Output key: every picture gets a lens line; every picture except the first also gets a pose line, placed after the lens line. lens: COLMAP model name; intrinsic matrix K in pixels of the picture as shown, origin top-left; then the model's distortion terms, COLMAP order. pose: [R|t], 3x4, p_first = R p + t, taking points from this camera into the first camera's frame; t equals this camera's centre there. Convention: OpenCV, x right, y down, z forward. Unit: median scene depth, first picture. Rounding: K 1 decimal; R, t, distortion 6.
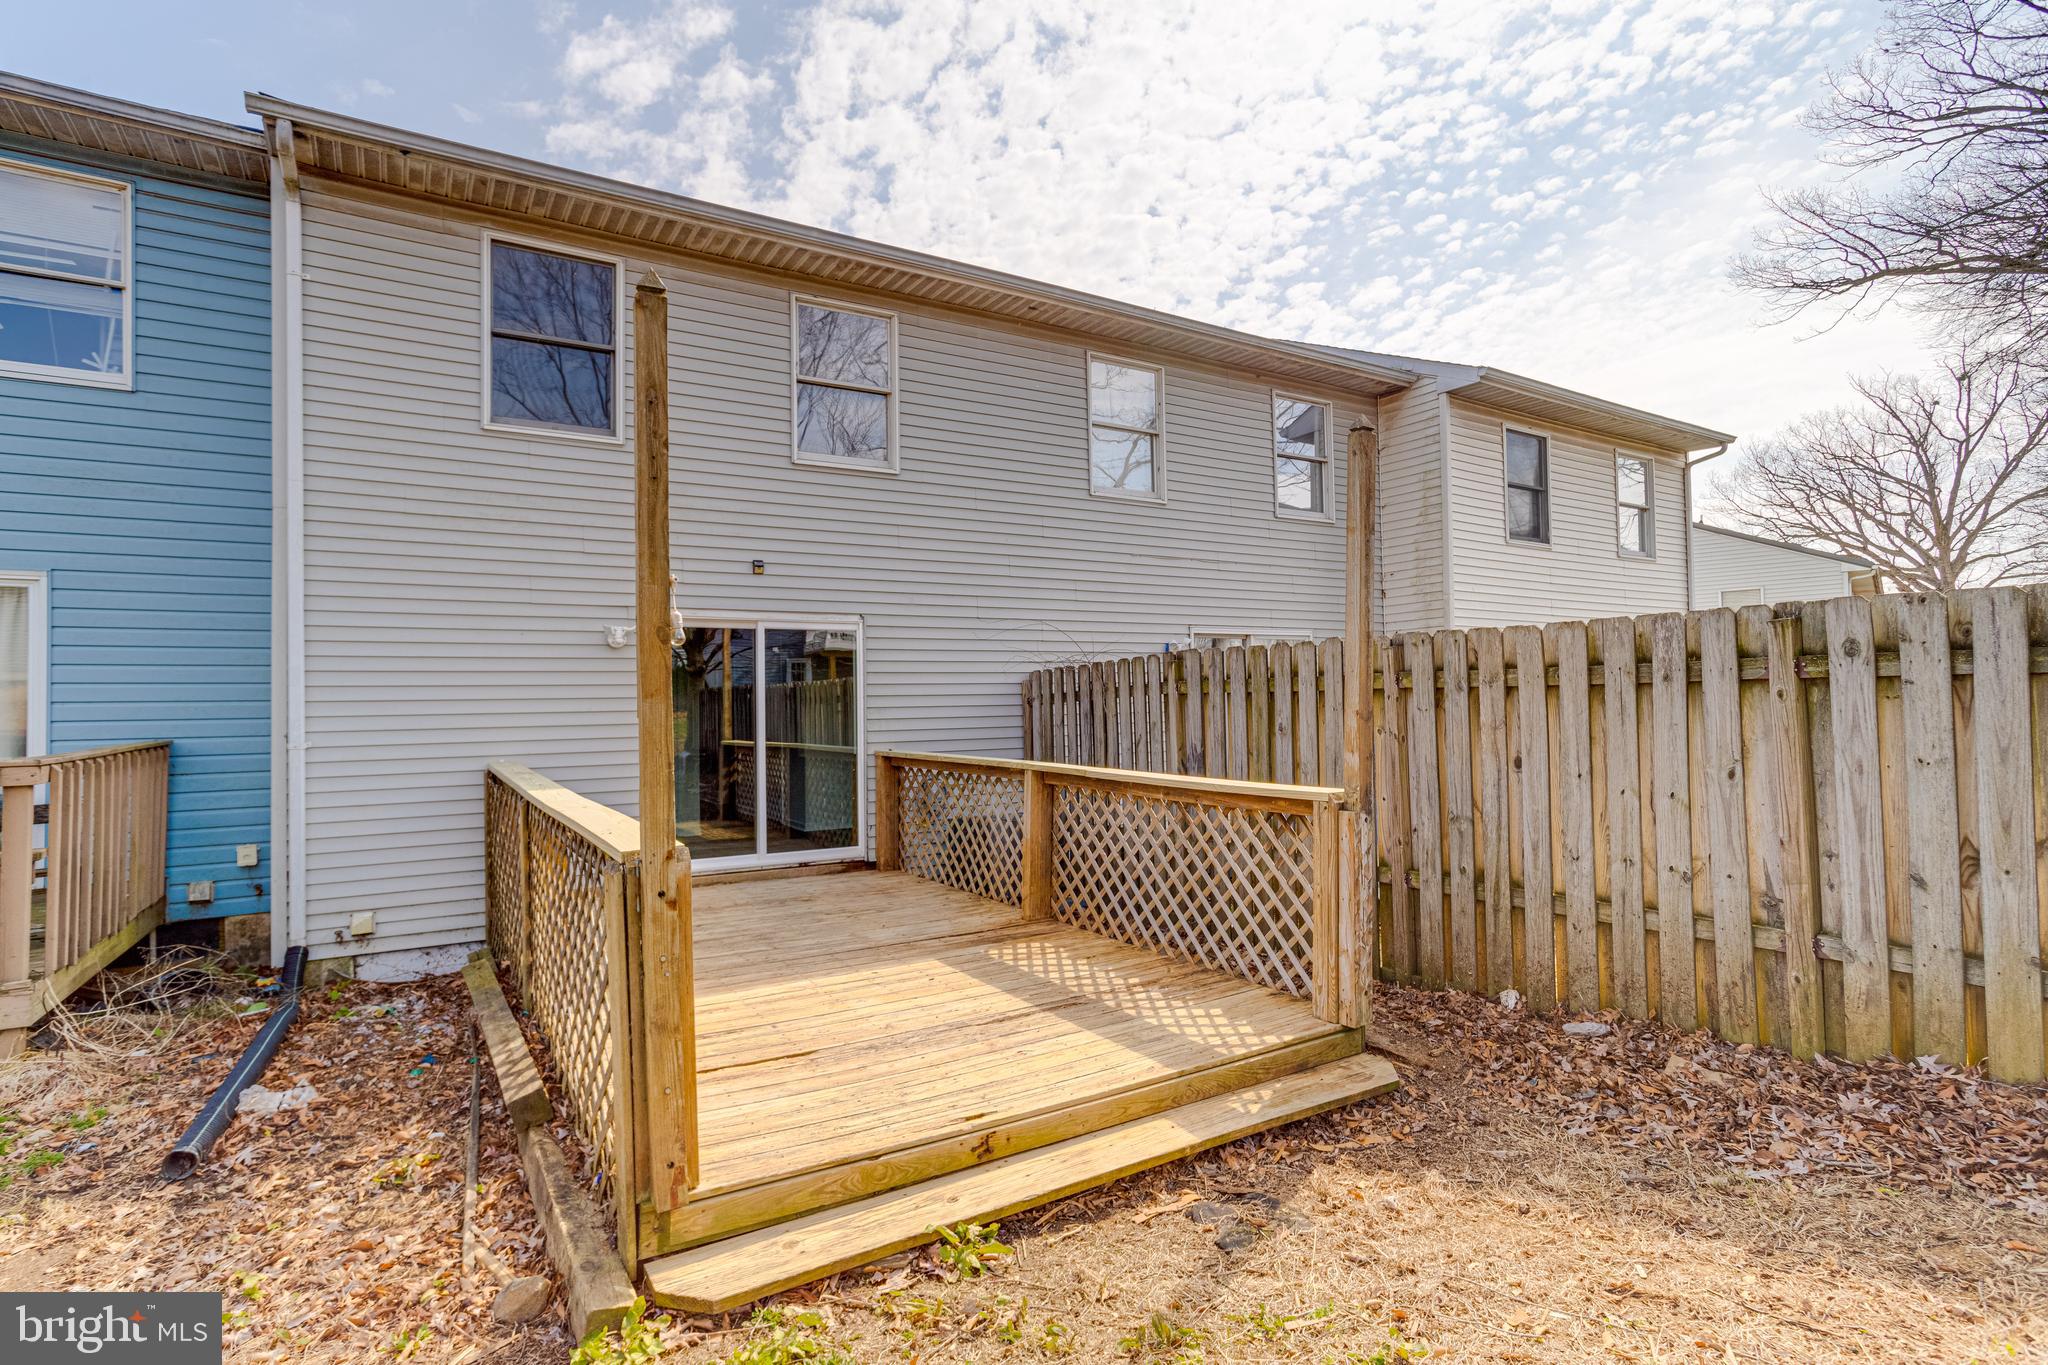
lens RADIAL K [[1009.2, 0, 1013.0], [0, 1009.2, 680.1], [0, 0, 1]] dist [-0.026325, 0.019285]
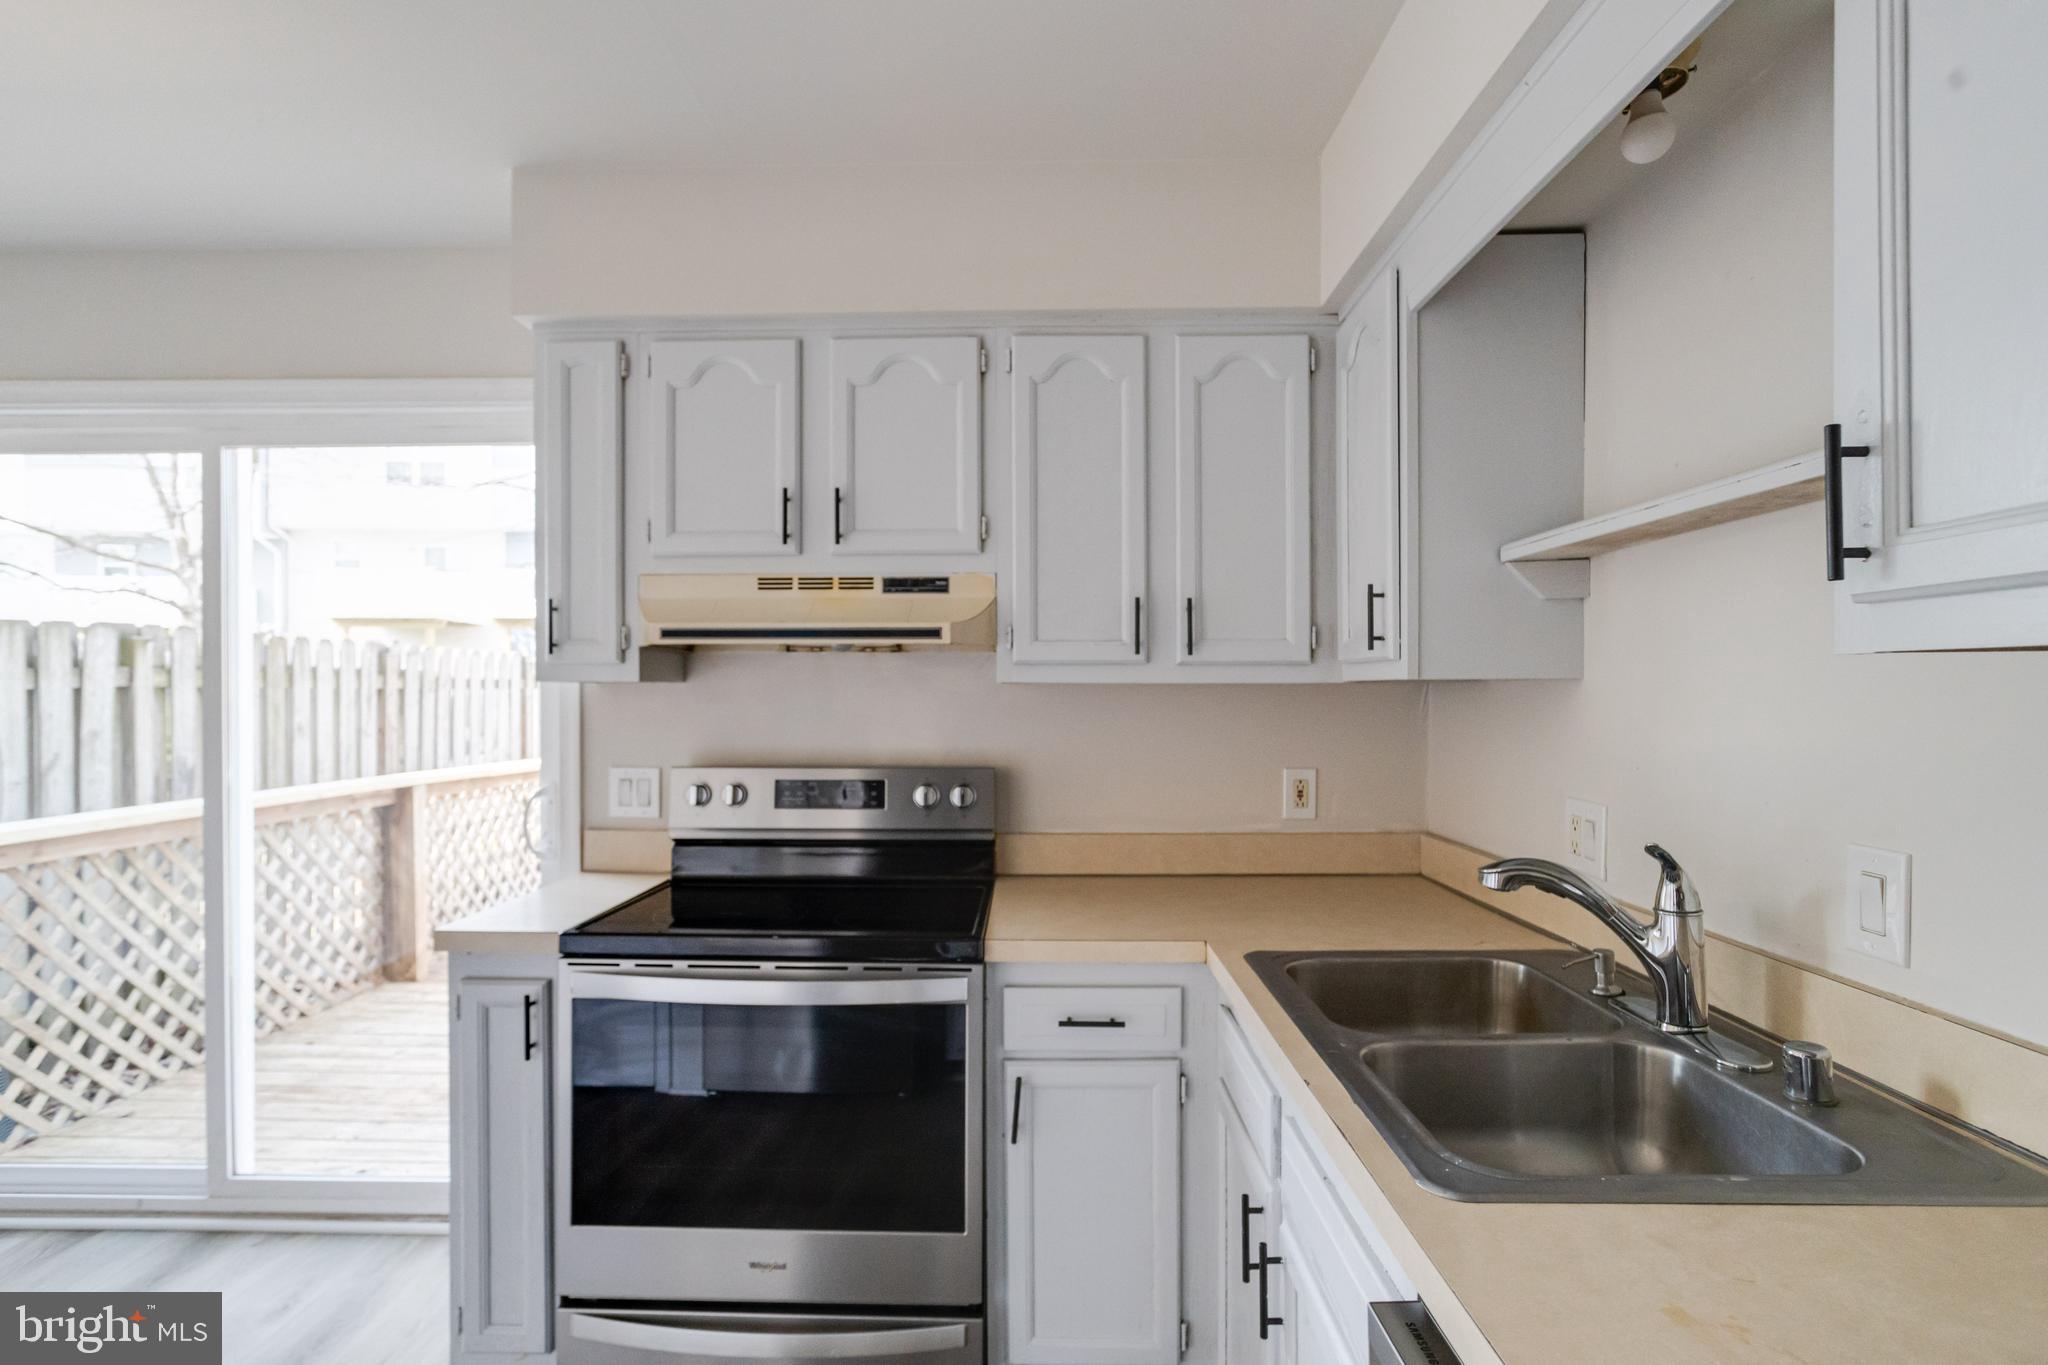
lens RADIAL K [[1000.0, 0, 1005.2], [0, 1000.0, 700.7], [0, 0, 1]] dist [-0.027067, 0.018771]
pose [[-0.840204, 0.008990, 0.542196, -0.936016], [-0.002969, 0.999771, -0.021178, 0.048032], [-0.542263, -0.019404, -0.839985, 1.690166]]
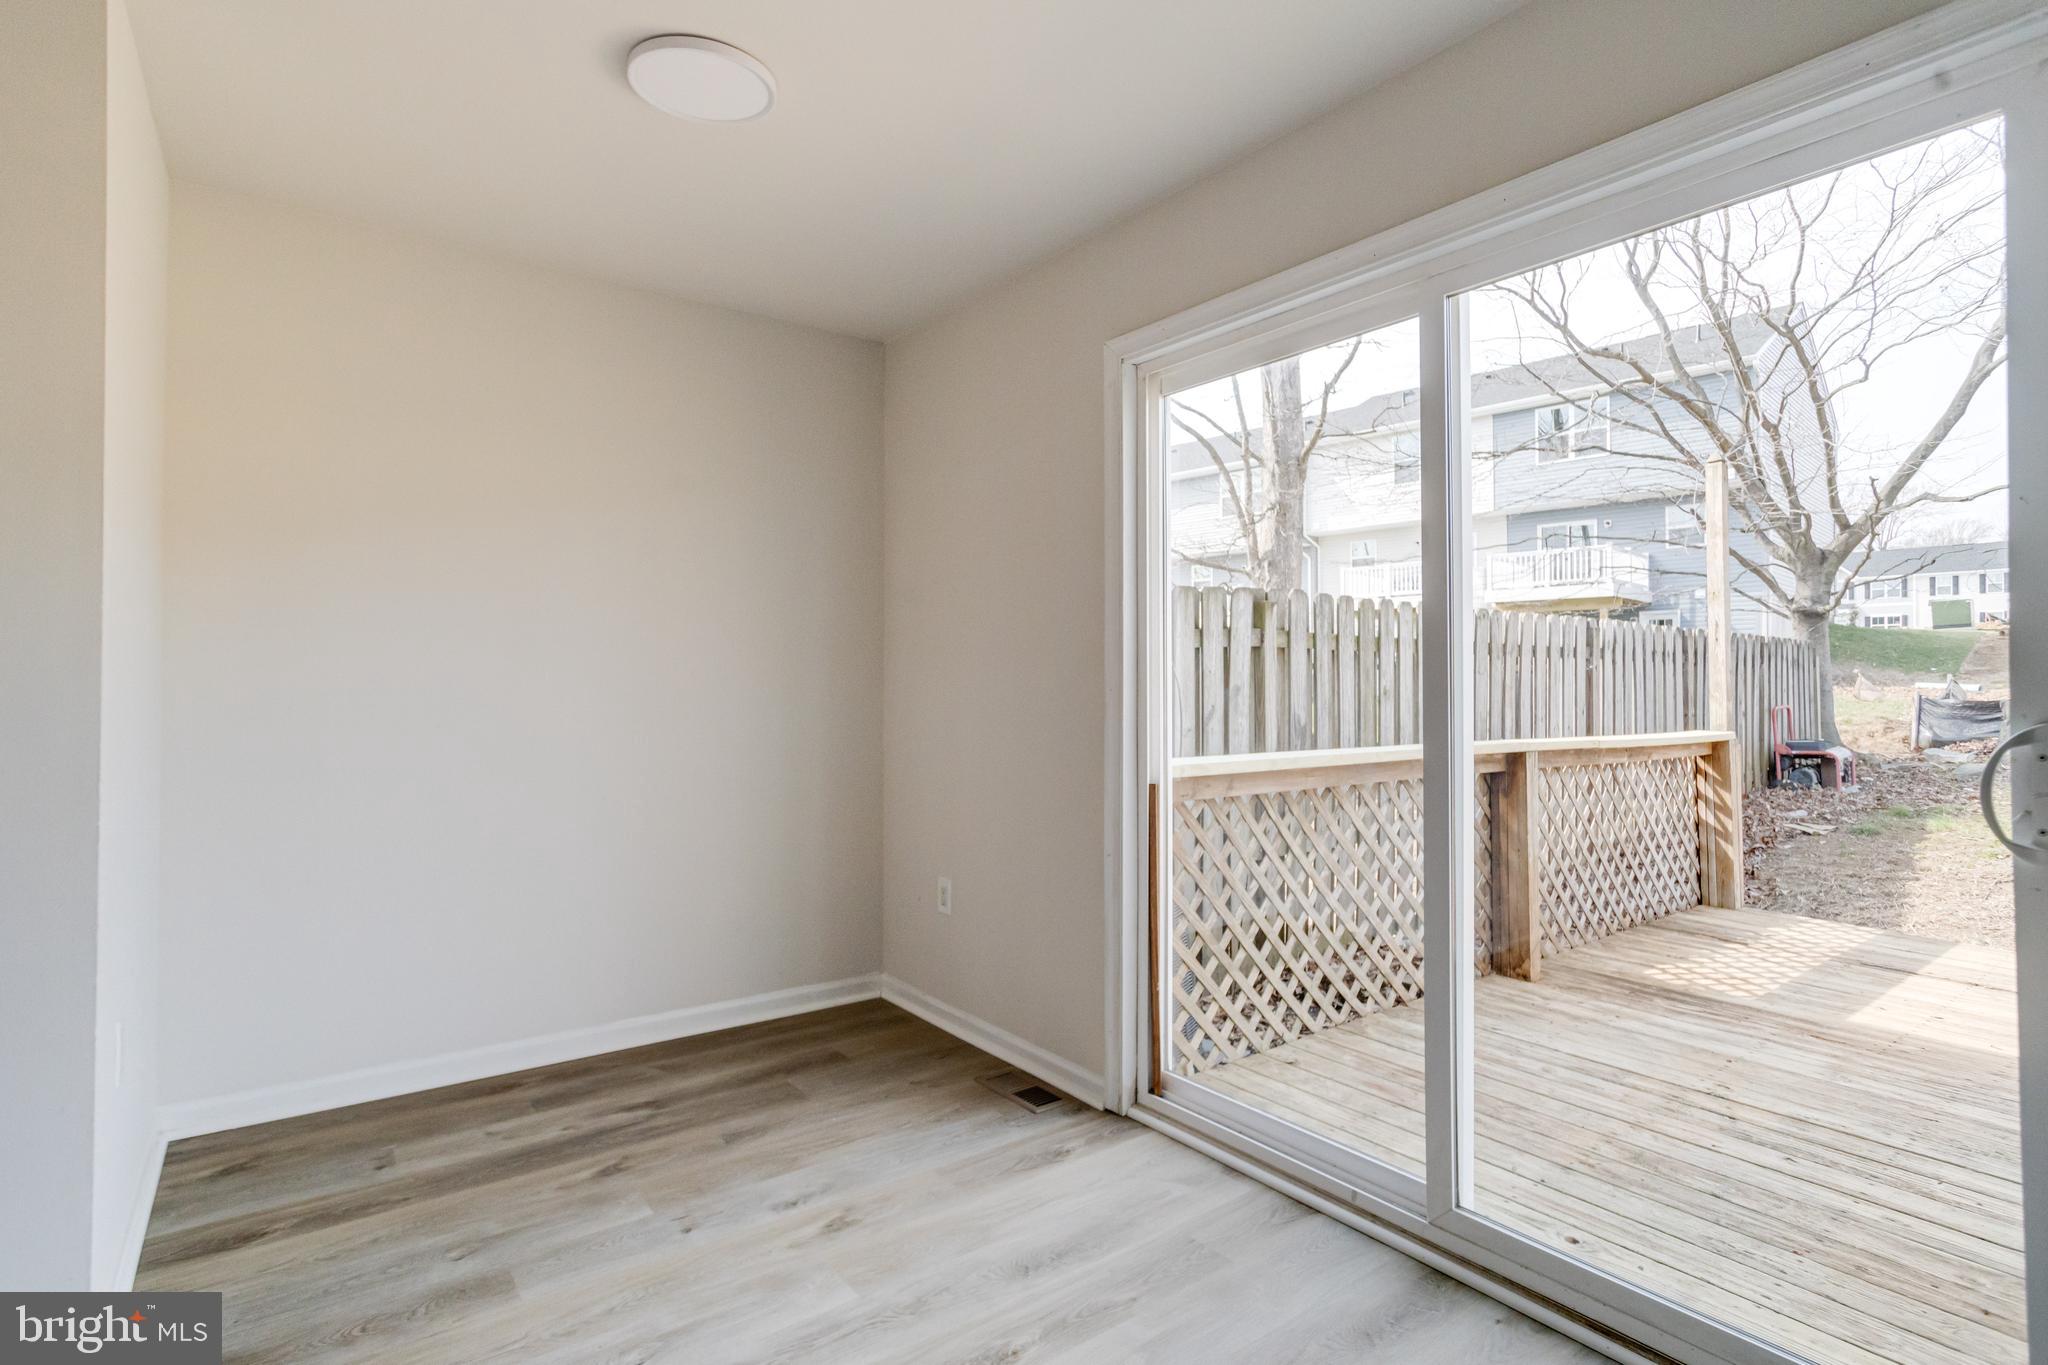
lens RADIAL K [[1000.0, 0, 1003.4], [0, 1000.0, 669.5], [0, 0, 1]] dist [-0.027067, 0.018771]
pose [[-0.078654, 0.029688, 0.996460, -0.738528], [-0.024440, 0.999199, -0.031699, 0.077954], [-0.996602, -0.026846, -0.077865, 1.693478]]
